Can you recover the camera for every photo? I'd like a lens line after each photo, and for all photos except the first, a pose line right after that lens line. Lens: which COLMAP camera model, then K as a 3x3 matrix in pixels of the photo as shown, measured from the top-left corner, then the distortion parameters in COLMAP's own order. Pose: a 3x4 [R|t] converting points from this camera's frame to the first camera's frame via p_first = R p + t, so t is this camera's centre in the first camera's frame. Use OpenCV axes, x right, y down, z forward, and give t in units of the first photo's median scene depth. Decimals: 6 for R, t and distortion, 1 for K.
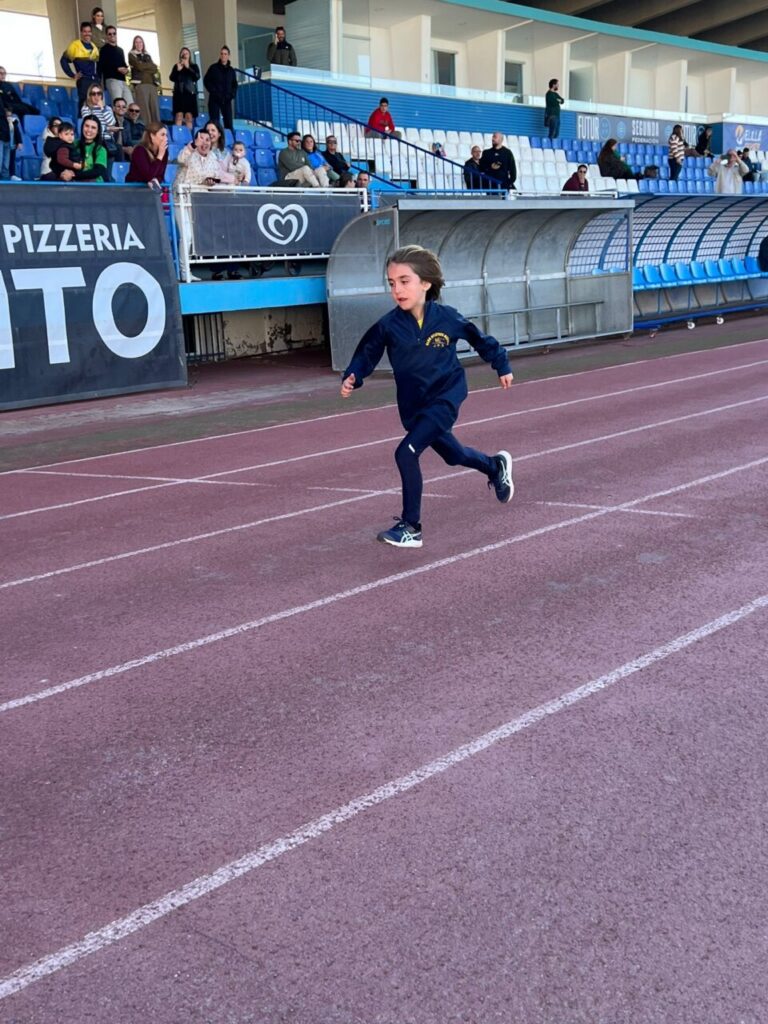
lens RADIAL K [[1174.5, 0, 390.2], [0, 1174.5, 513.6], [0, 0, 1]] dist [0.171673, -0.483800]
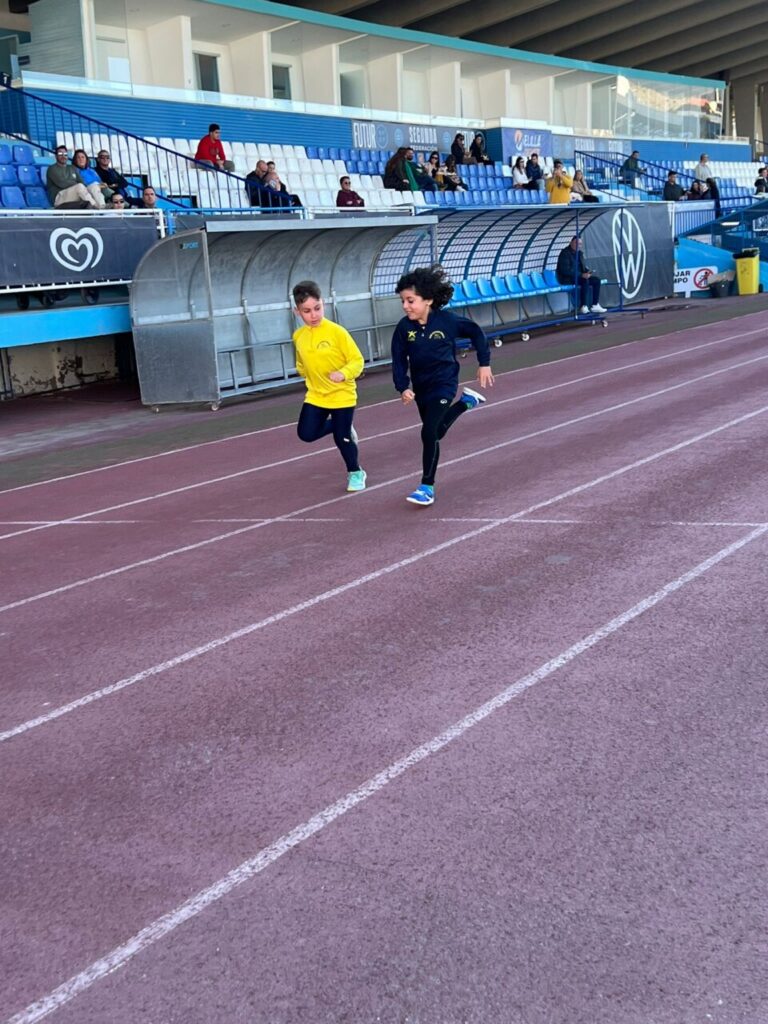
lens RADIAL K [[1324.4, 0, 384.0], [0, 1324.4, 512.0], [0, 0, 1]] dist [0.206584, -0.579460]
pose [[0.982855, -0.061059, 0.173977, -0.058409], [0.067418, 0.997247, -0.030870, 0.008537], [-0.171613, 0.042070, 0.984266, -0.067445]]
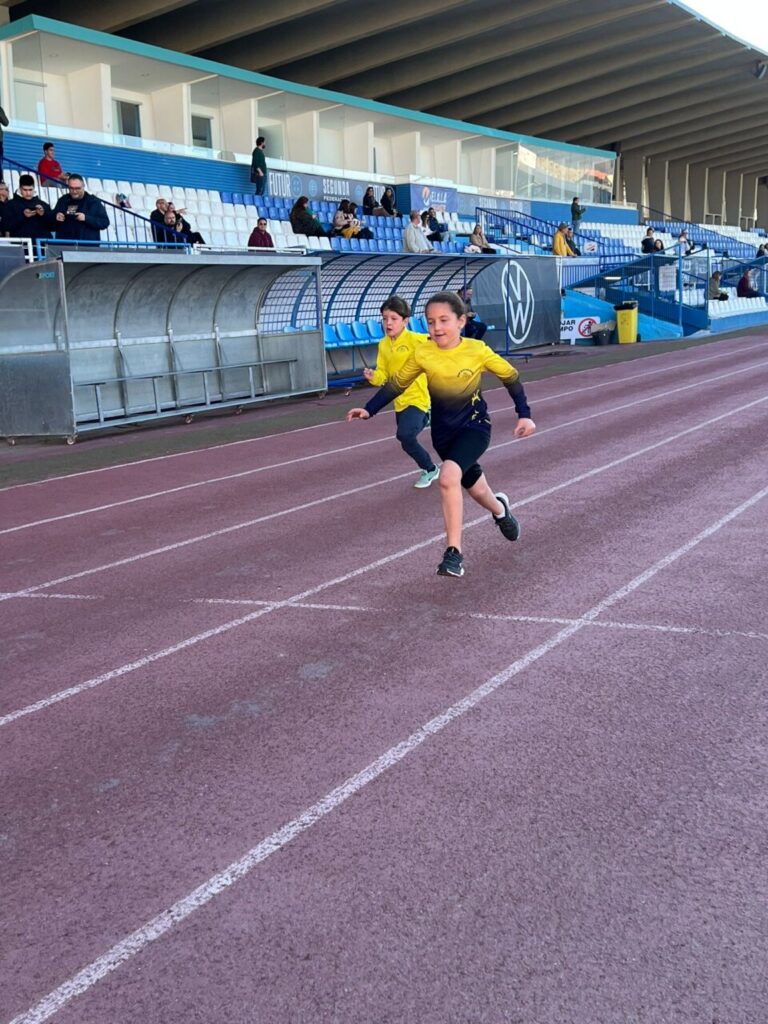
lens RADIAL K [[1175.7, 0, 379.2], [0, 1175.7, 513.8], [0, 0, 1]] dist [0.188159, -0.502858]
pose [[0.973181, -0.037885, 0.226900, 0.030707], [0.047748, 0.998131, -0.038136, -0.016611], [-0.225032, 0.047947, 0.973171, 0.061337]]
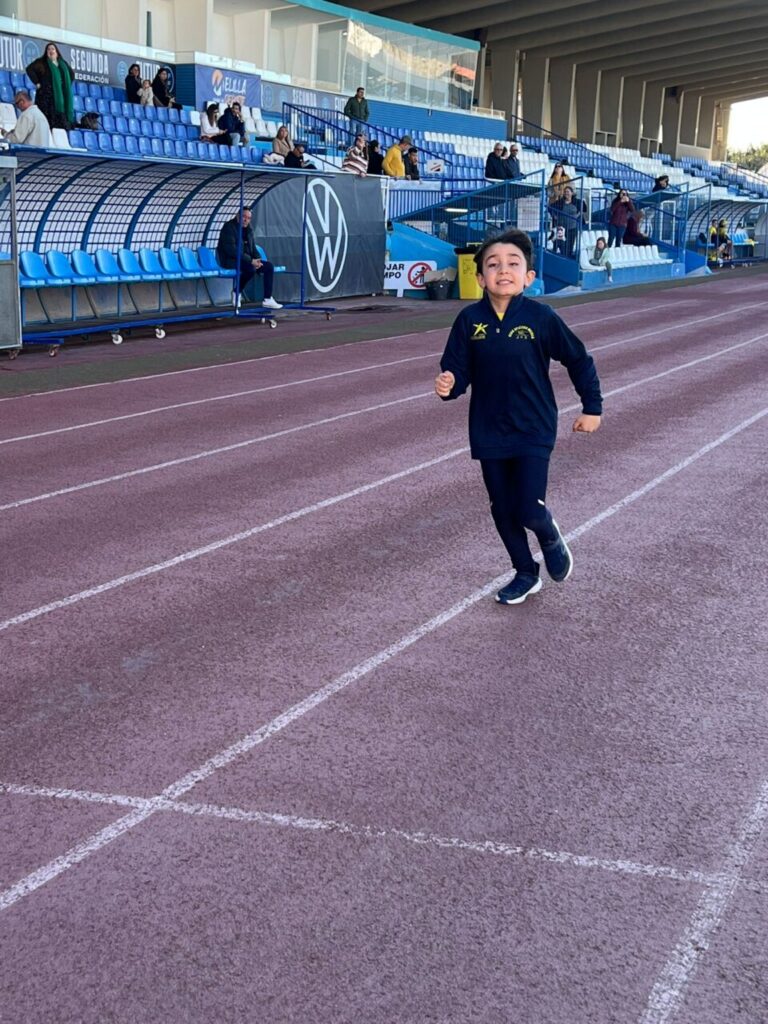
lens RADIAL K [[1550.3, 0, 321.2], [0, 1550.3, 514.7], [0, 0, 1]] dist [0.298679, -1.120020]
pose [[0.946954, -0.004302, 0.321340, 0.114996], [0.014548, 0.999459, -0.029494, -0.039799], [-0.321039, 0.032604, 0.946505, 0.124598]]
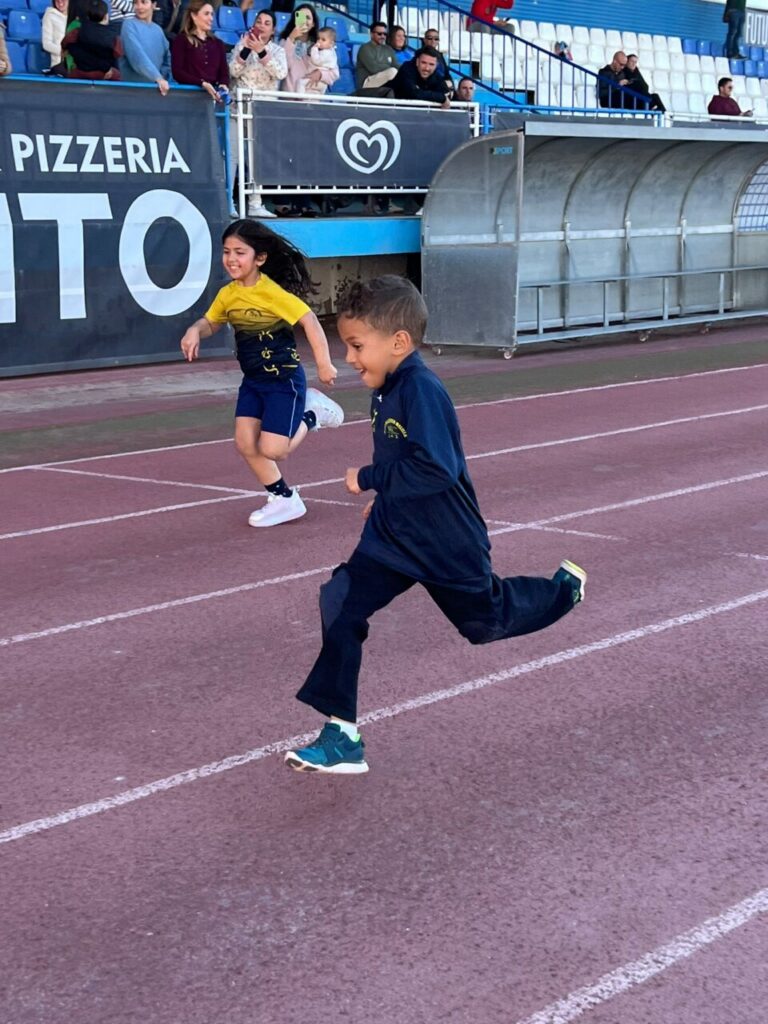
lens RADIAL K [[1552.6, 0, 395.2], [0, 1552.6, 513.4], [0, 0, 1]] dist [0.214858, -0.753603]
pose [[0.997750, 0.056210, -0.036533, -0.027678], [-0.056392, 0.998401, -0.003966, -0.009491], [0.036252, 0.006017, 0.999325, 0.006636]]
